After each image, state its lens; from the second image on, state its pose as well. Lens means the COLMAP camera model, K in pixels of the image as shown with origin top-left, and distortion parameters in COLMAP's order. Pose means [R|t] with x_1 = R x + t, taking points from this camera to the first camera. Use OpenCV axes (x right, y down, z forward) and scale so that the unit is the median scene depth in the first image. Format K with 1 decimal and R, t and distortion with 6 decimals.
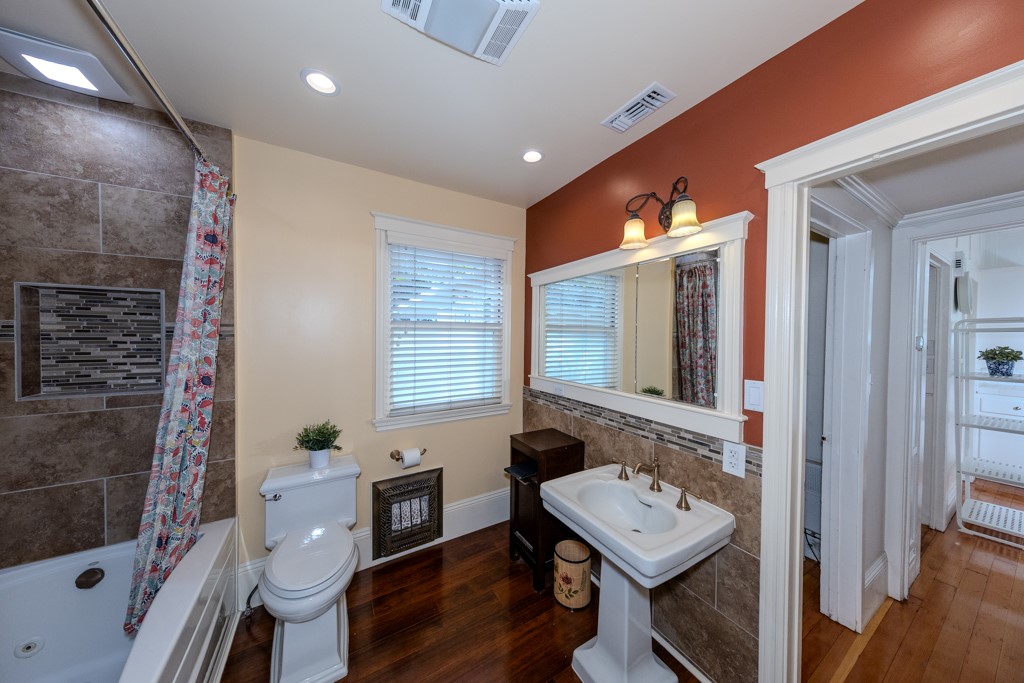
lens RADIAL K [[326.6, 0, 512.4], [0, 326.6, 340.1], [0, 0, 1]] dist [0.002205, 0.000207]
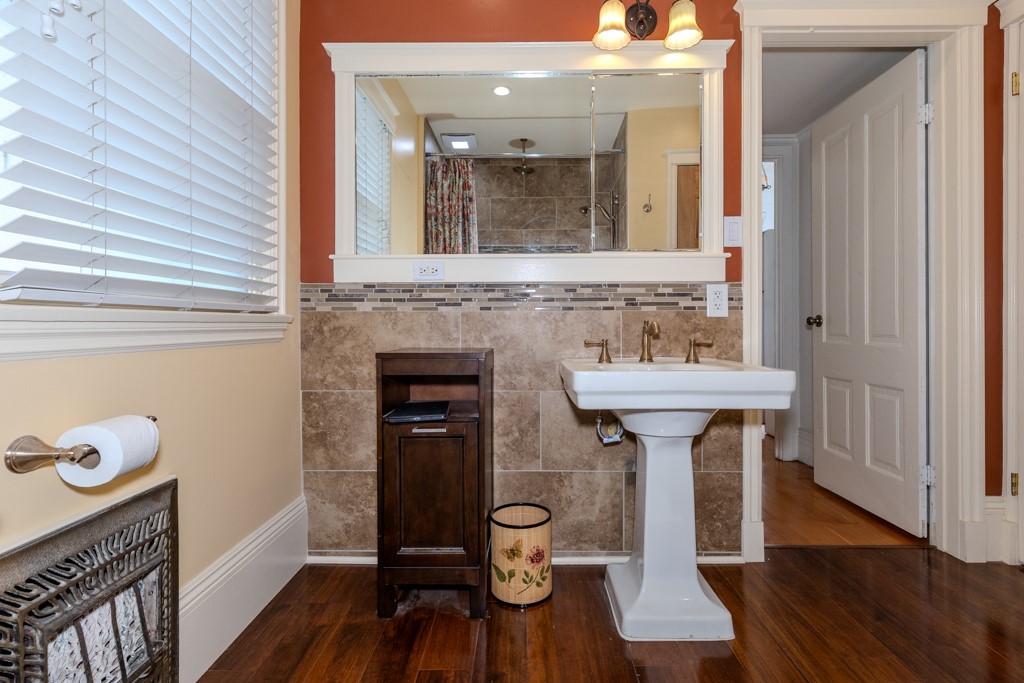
lens RADIAL K [[492.0, 0, 515.9], [0, 492.0, 335.2], [0, 0, 1]] dist [-0.001466, -0.000136]
pose [[0.498329, -0.010496, 0.866925, -0.658101], [0.022869, 0.999738, -0.001041, 0.345541], [-0.866687, 0.020345, 0.498438, 0.607447]]
